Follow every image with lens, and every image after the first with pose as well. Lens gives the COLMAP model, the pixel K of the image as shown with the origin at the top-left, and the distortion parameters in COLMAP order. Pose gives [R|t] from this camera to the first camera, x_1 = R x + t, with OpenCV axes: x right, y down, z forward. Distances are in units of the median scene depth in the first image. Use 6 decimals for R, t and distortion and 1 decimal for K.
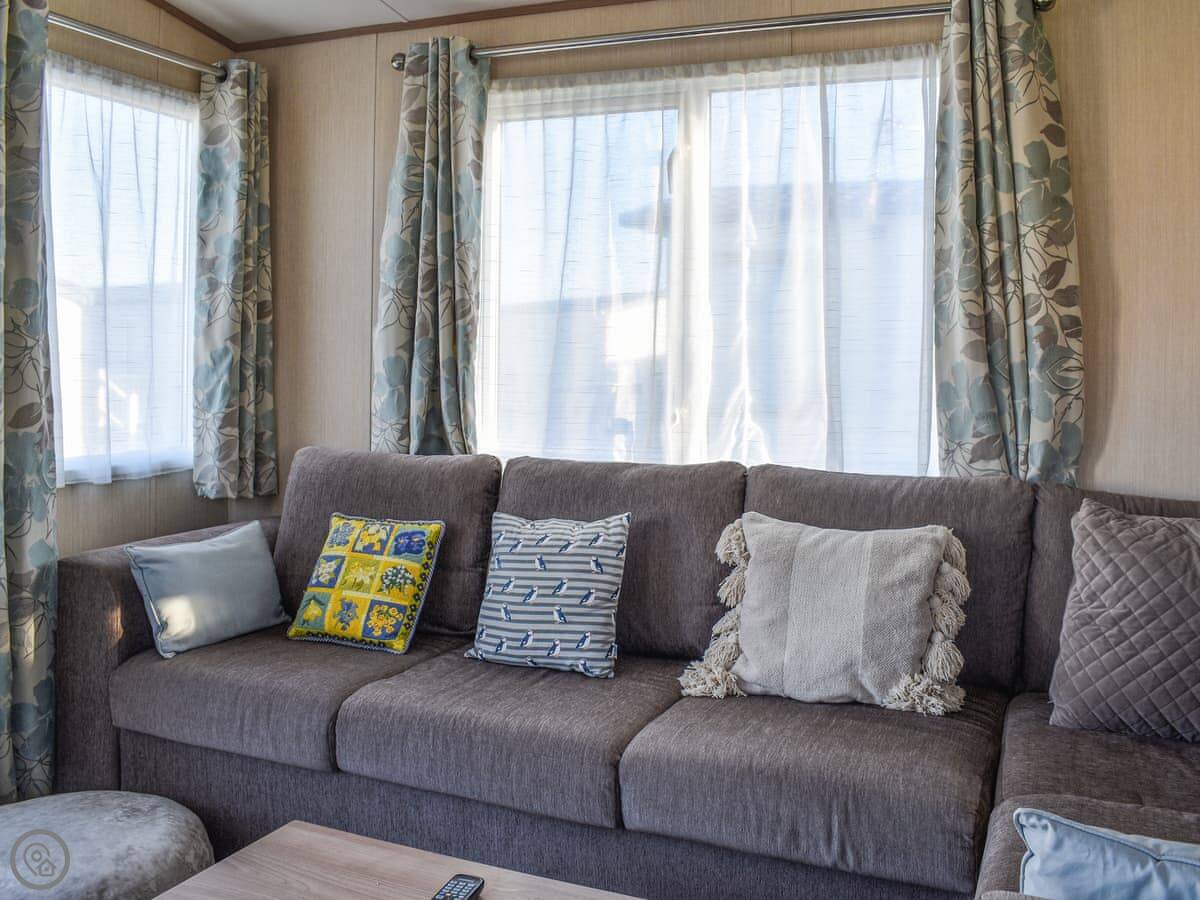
lens RADIAL K [[1079.7, 0, 598.4], [0, 1079.7, 350.8], [0, 0, 1]] dist [-0.087675, 0.008061]
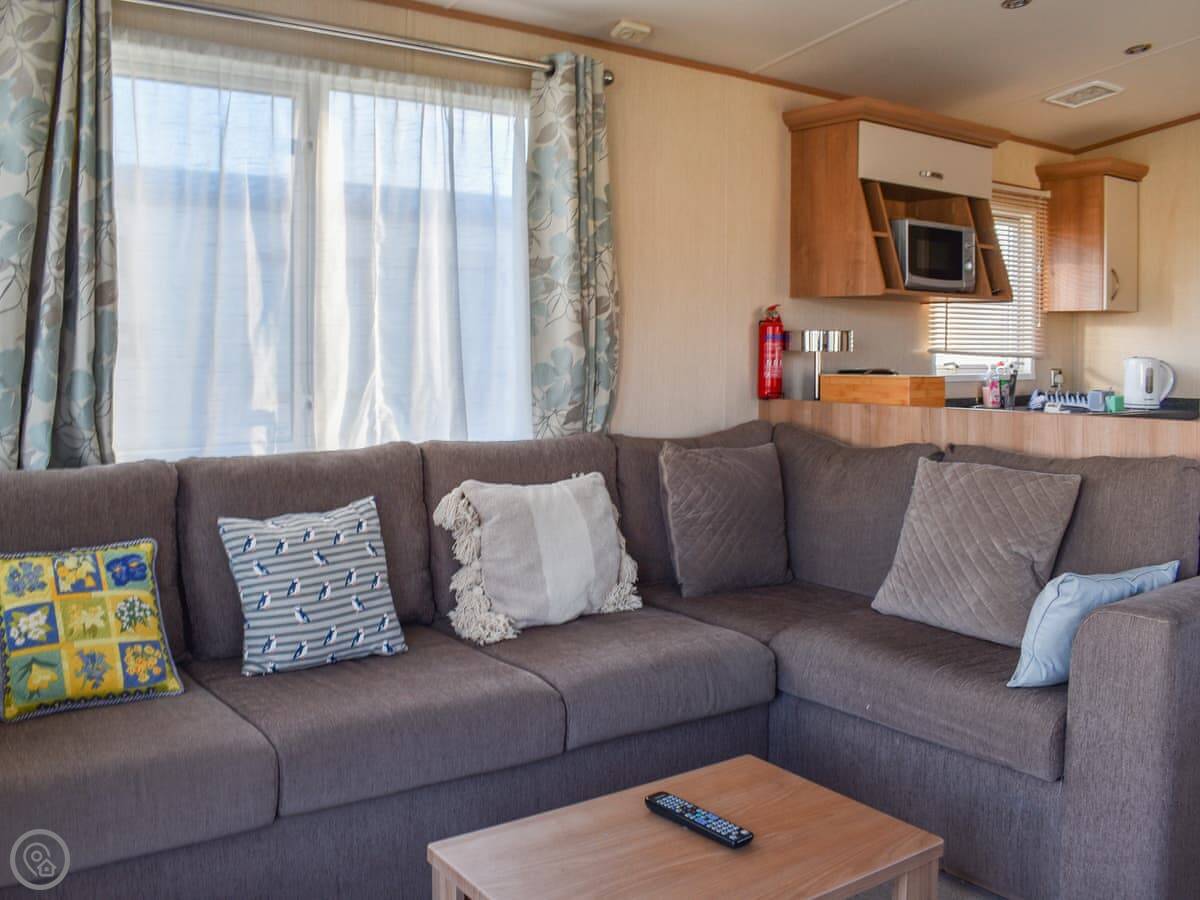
lens RADIAL K [[1098.0, 0, 528.6], [0, 1098.0, 350.3], [0, 0, 1]] dist [-0.093436, 0.010906]
pose [[0.550653, -0.016866, 0.834564, -0.734384], [-0.003524, 0.999740, 0.022530, -0.014567], [-0.834727, -0.015348, 0.550450, 0.280813]]
